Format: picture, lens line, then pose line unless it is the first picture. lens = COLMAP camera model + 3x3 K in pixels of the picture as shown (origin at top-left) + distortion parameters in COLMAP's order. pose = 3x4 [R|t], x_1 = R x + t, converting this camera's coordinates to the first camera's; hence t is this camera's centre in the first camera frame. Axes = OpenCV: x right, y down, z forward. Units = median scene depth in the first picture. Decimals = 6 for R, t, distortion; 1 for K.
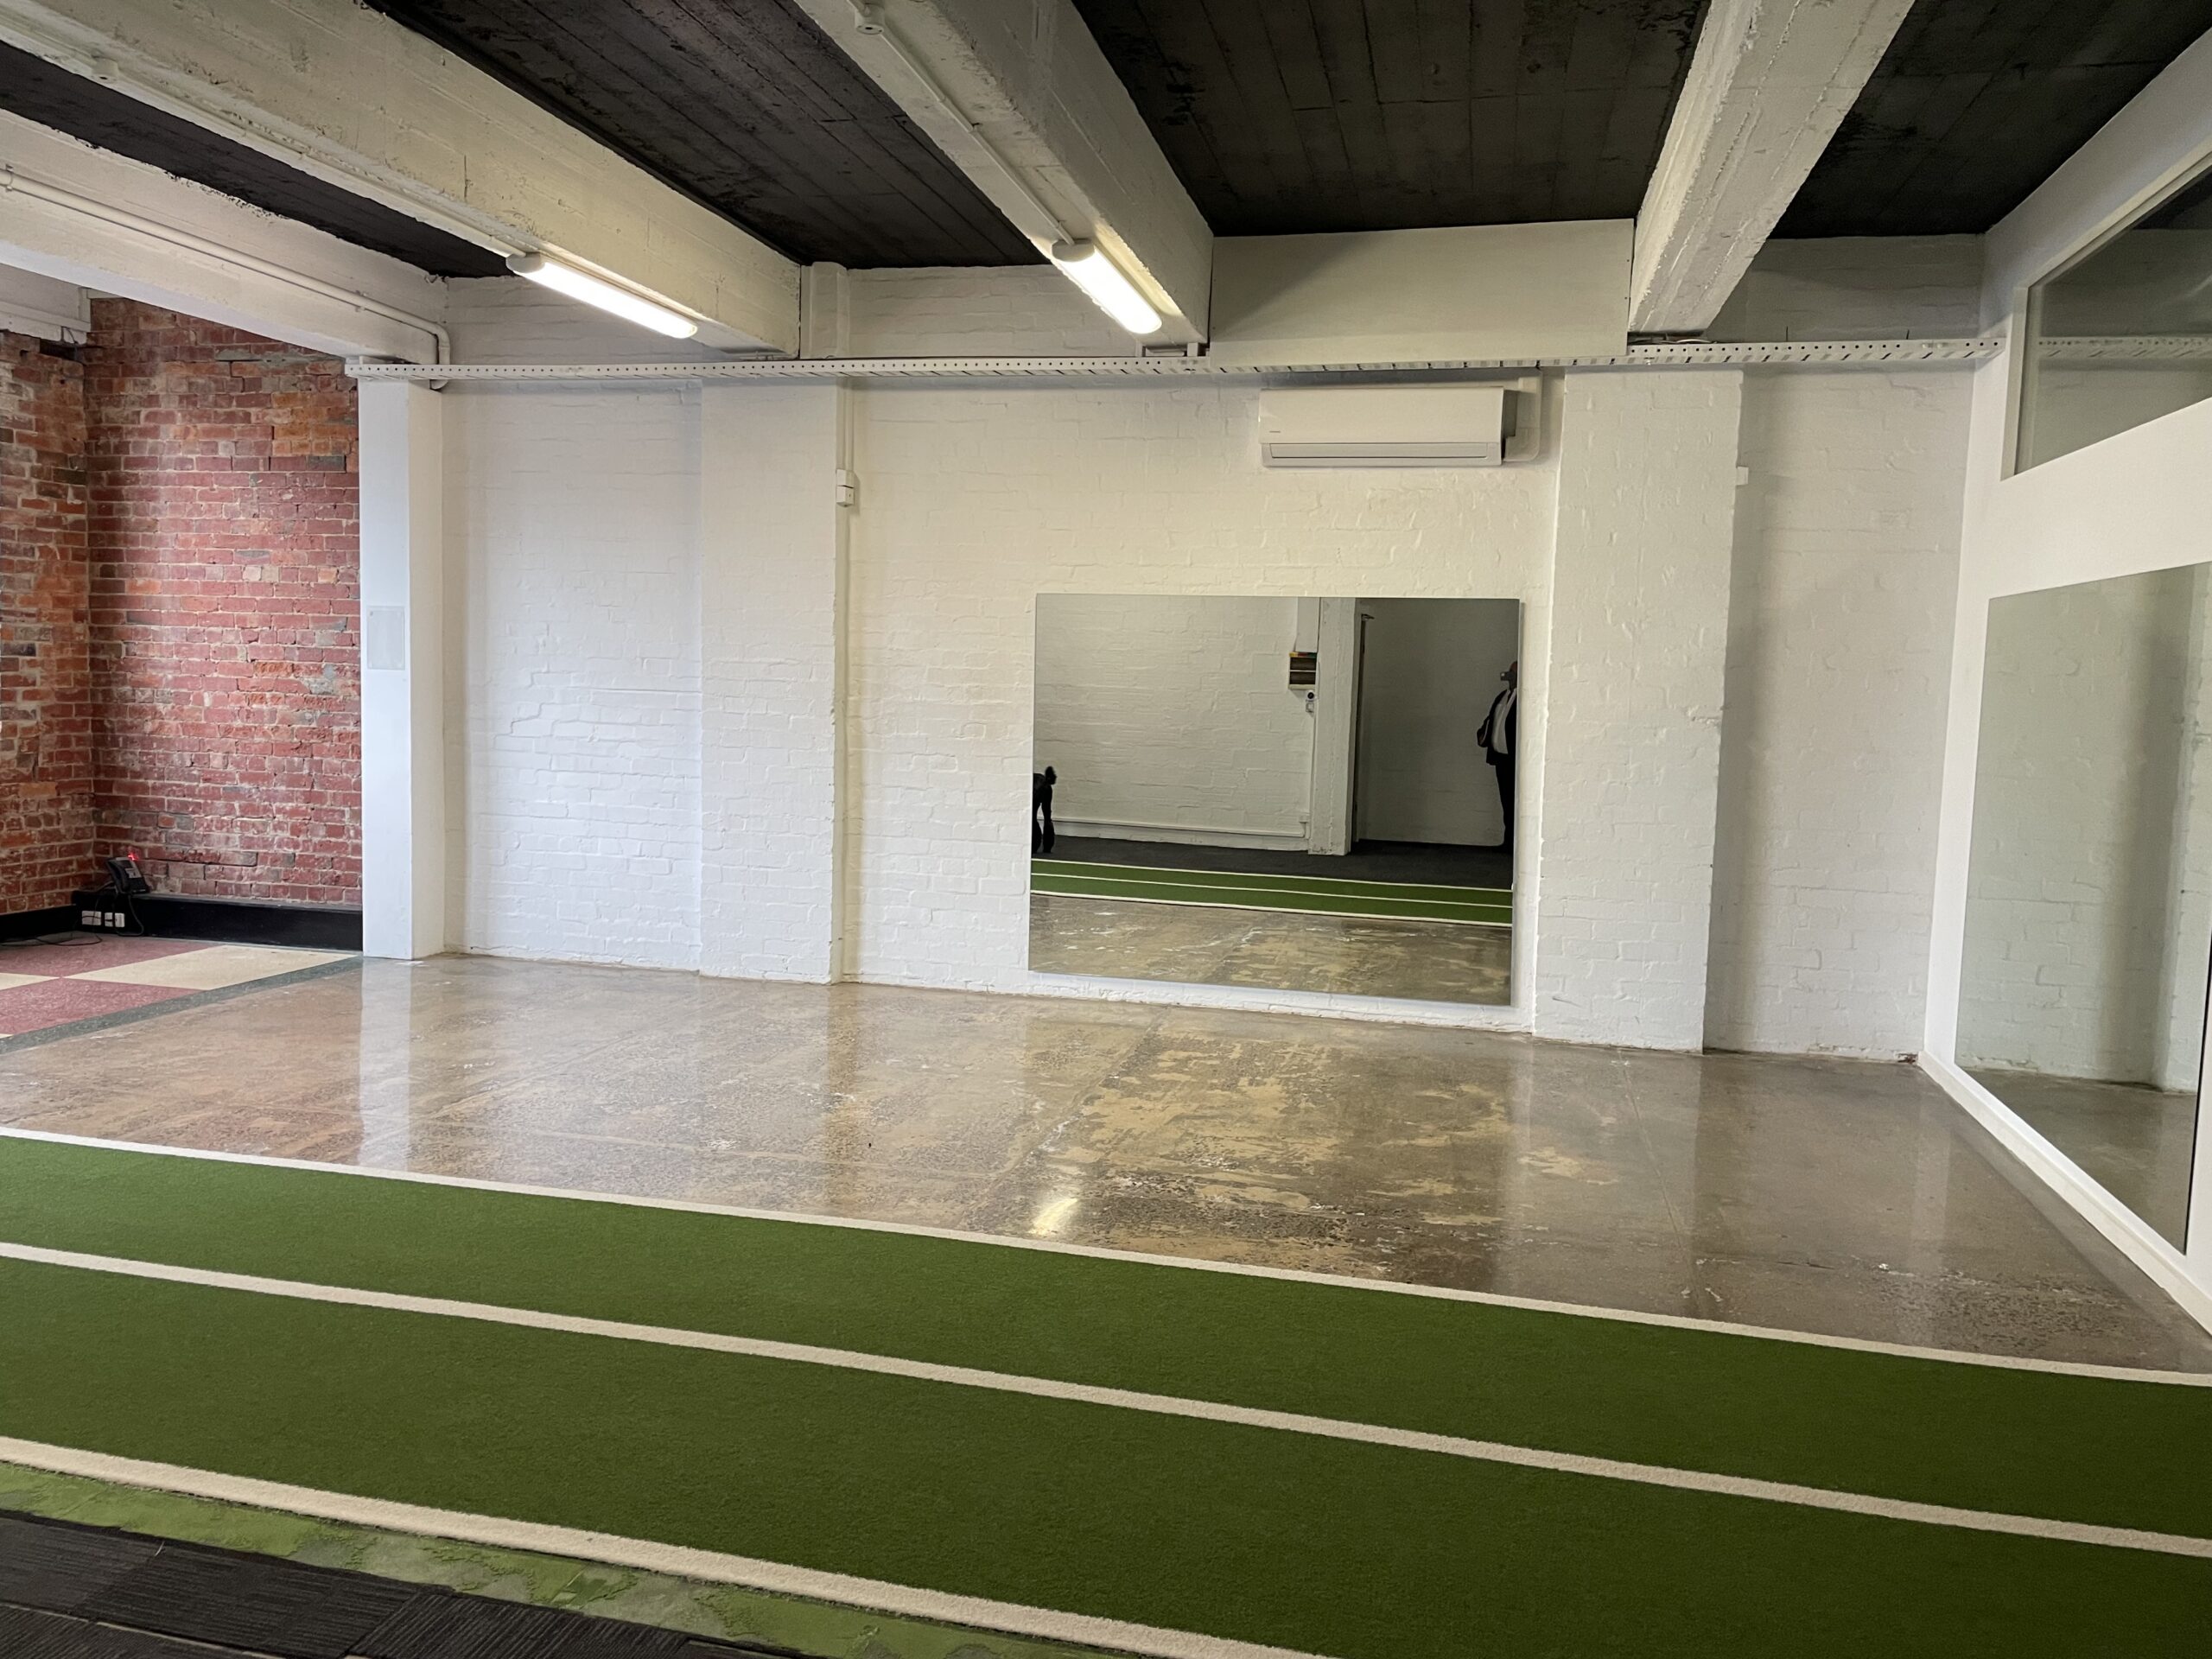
lens RADIAL K [[1695.4, 0, 1100.9], [0, 1695.4, 826.4], [0, 0, 1]] dist [0.008083, -0.003457]
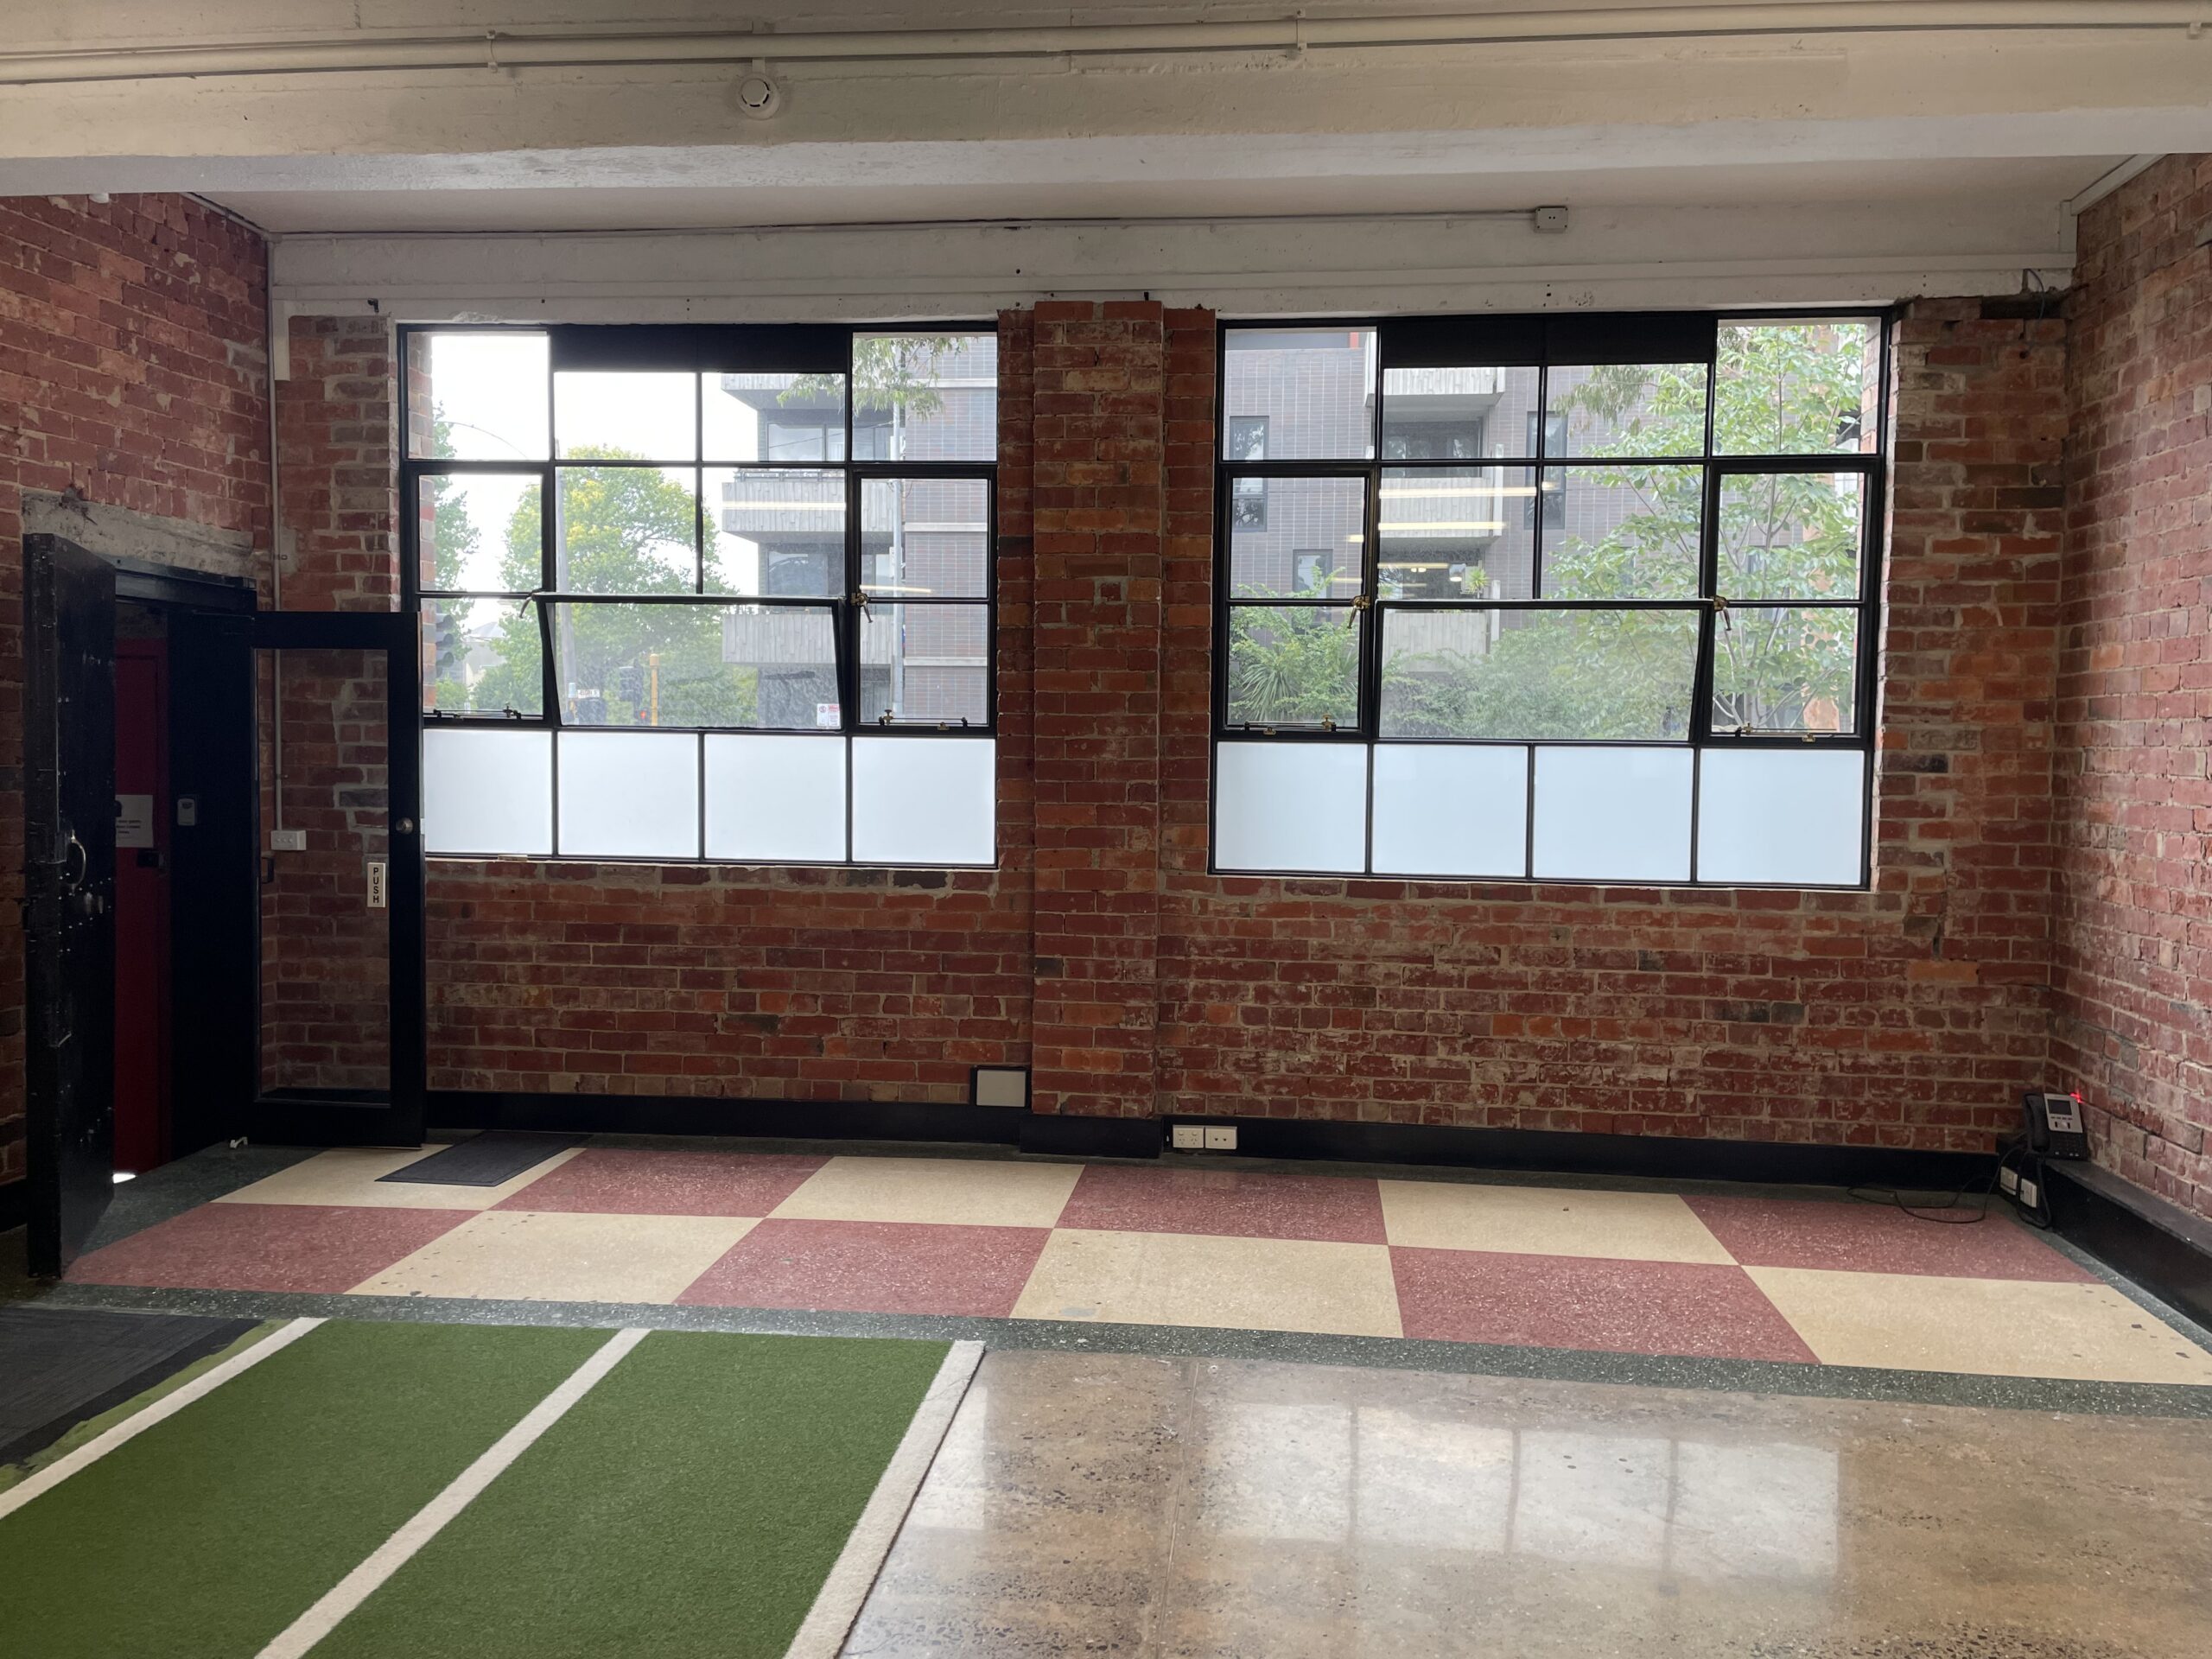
lens RADIAL K [[1695.4, 0, 1107.1], [0, 1695.4, 811.5], [0, 0, 1]] dist [0.008083, -0.003457]
pose [[0.116964, 0.013367, -0.993046, -0.001234], [-0.100449, 0.994941, 0.001561, -0.051960], [0.988043, 0.099568, 0.117715, 0.586592]]
